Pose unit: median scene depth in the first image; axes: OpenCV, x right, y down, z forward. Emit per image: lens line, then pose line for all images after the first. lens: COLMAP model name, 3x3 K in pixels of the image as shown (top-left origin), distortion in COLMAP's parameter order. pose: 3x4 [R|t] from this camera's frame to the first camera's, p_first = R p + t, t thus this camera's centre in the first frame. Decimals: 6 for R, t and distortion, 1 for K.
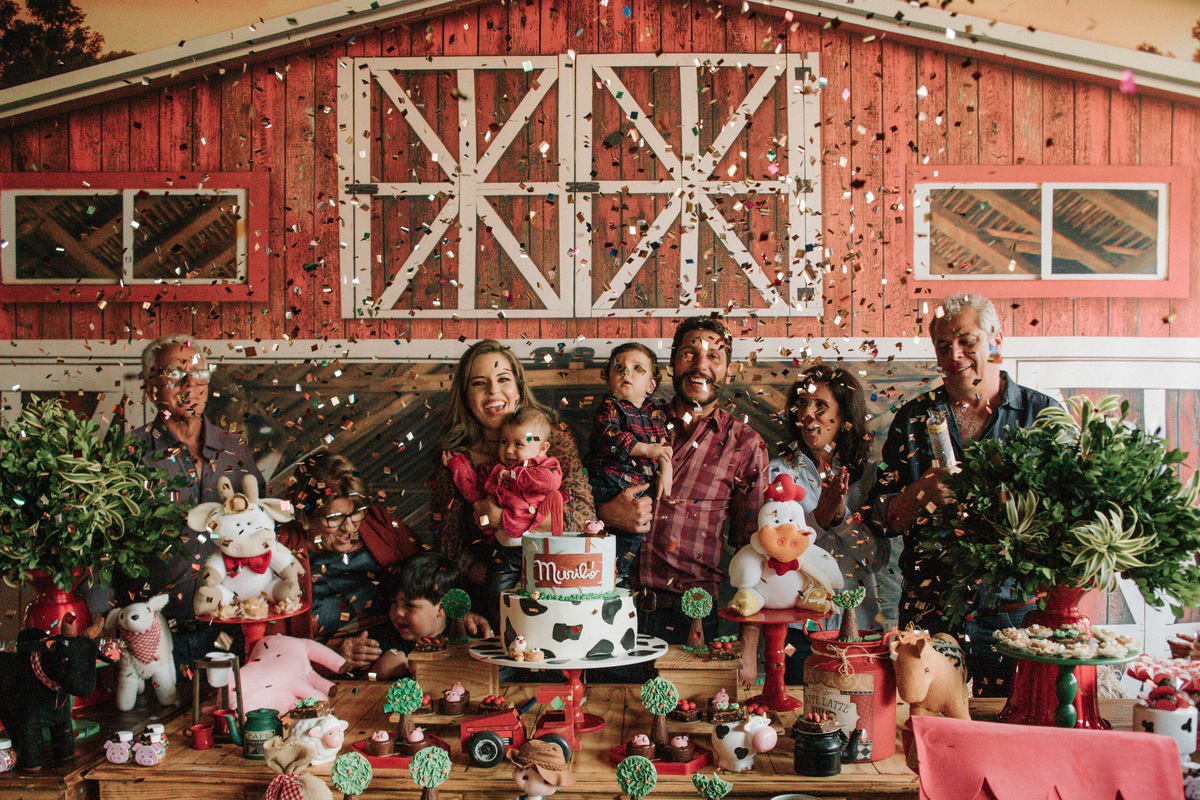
lens RADIAL K [[1072.5, 0, 585.9], [0, 1072.5, 513.7], [0, 0, 1]] dist [-0.103254, 0.069332]
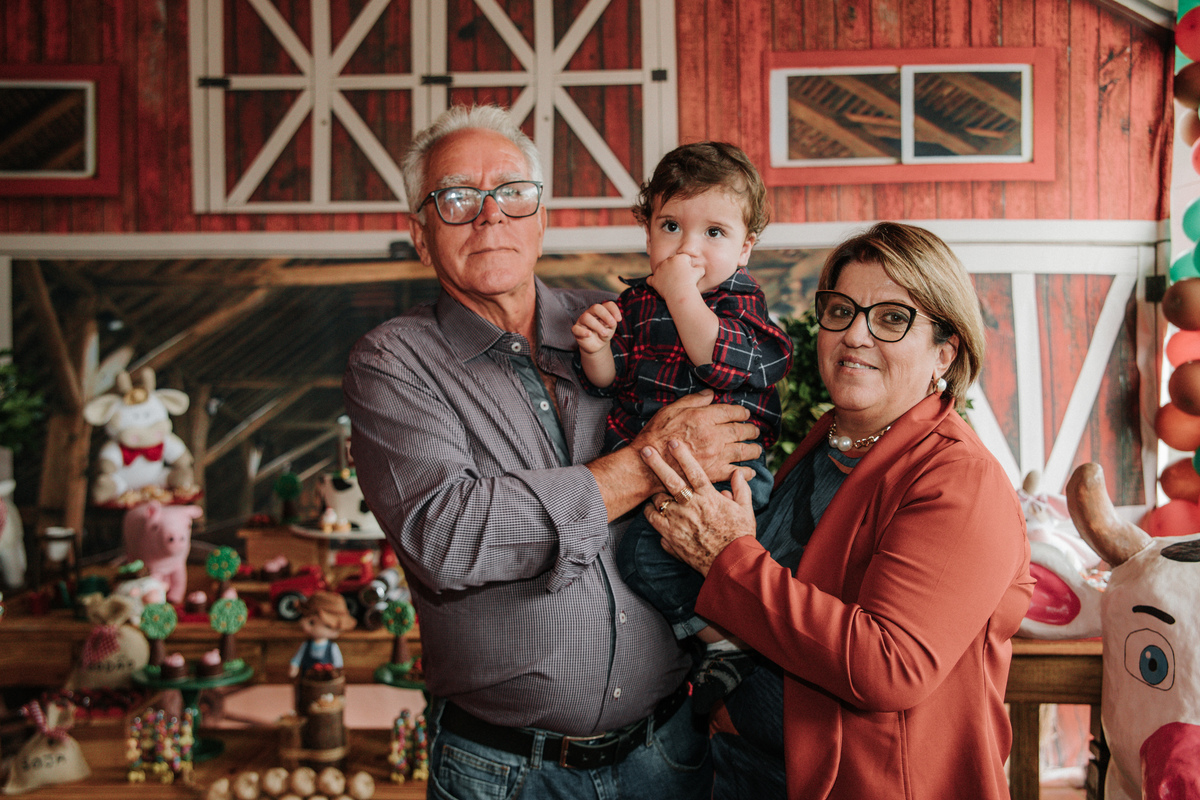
lens RADIAL K [[1407.3, 0, 604.1], [0, 1407.3, 357.9], [0, 0, 1]] dist [-0.060388, 0.223563]
pose [[0.999916, -0.010944, 0.006942, 0.142812], [0.011292, 0.998571, -0.052238, 0.024058], [-0.006361, 0.052312, 0.998611, -0.302719]]
